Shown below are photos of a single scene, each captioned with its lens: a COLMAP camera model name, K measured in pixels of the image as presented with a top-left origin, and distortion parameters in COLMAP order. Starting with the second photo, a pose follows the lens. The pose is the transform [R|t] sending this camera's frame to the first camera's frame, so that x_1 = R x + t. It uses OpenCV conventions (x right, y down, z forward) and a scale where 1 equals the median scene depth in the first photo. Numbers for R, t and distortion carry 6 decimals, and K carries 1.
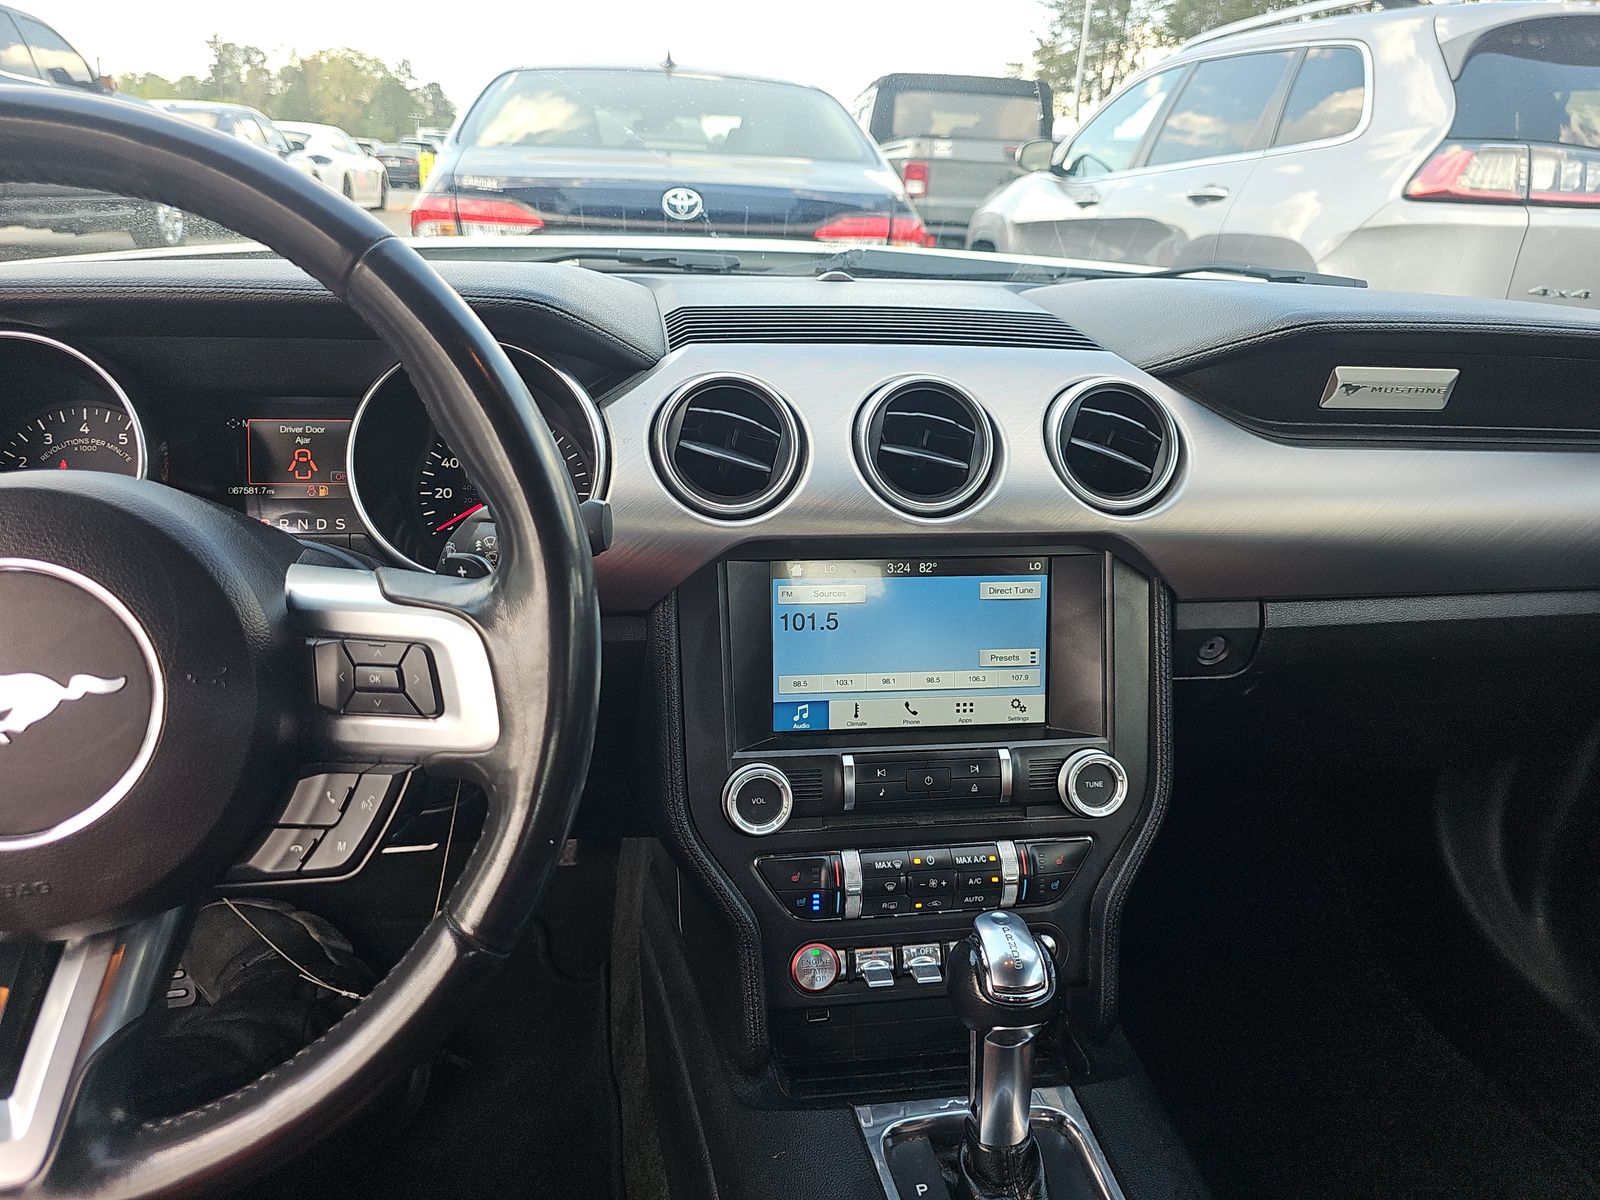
lens RADIAL K [[1066.9, 0, 798.9], [0, 1066.9, 641.1], [0, 0, 1]] dist [0.014017, -0.030345]
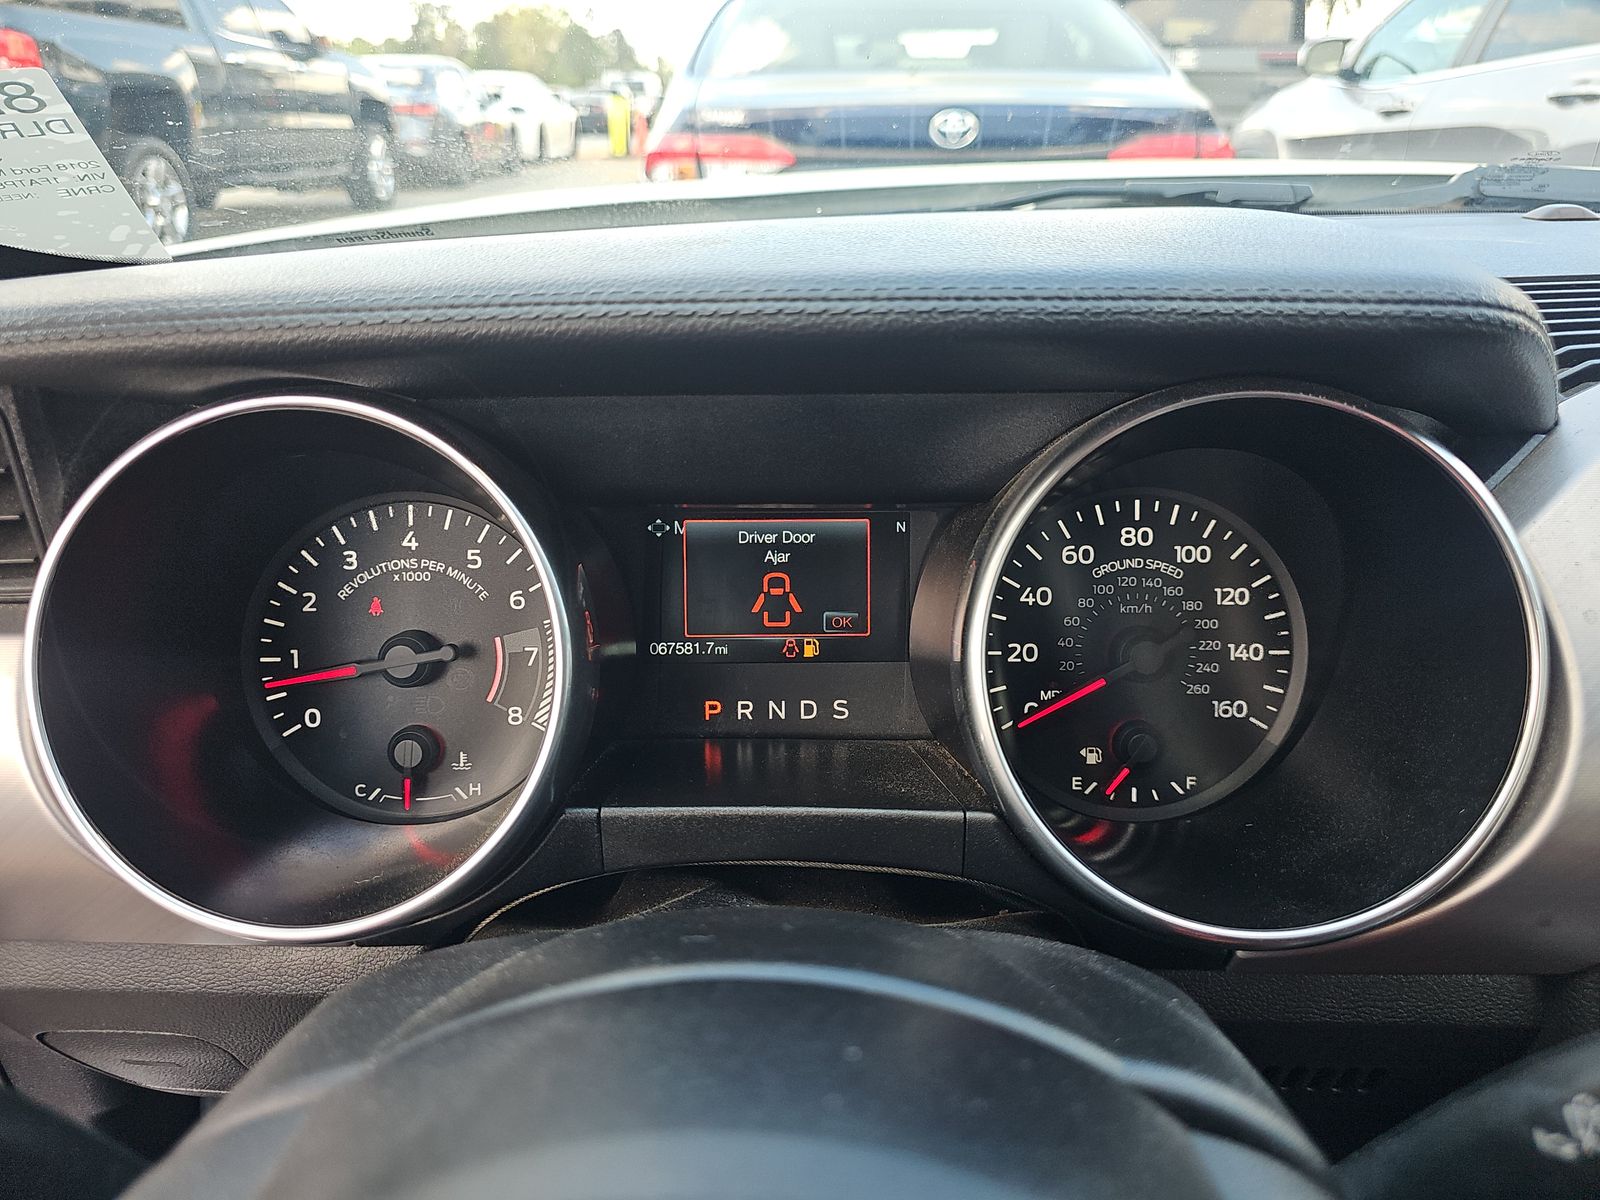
lens RADIAL K [[1066.9, 0, 798.9], [0, 1066.9, 641.1], [0, 0, 1]] dist [0.014017, -0.030345]
pose [[0.987291, 0.025283, -0.156901, -0.374302], [-0.017010, 0.998404, 0.053846, -0.178209], [0.158012, -0.050493, 0.986145, 0.470671]]
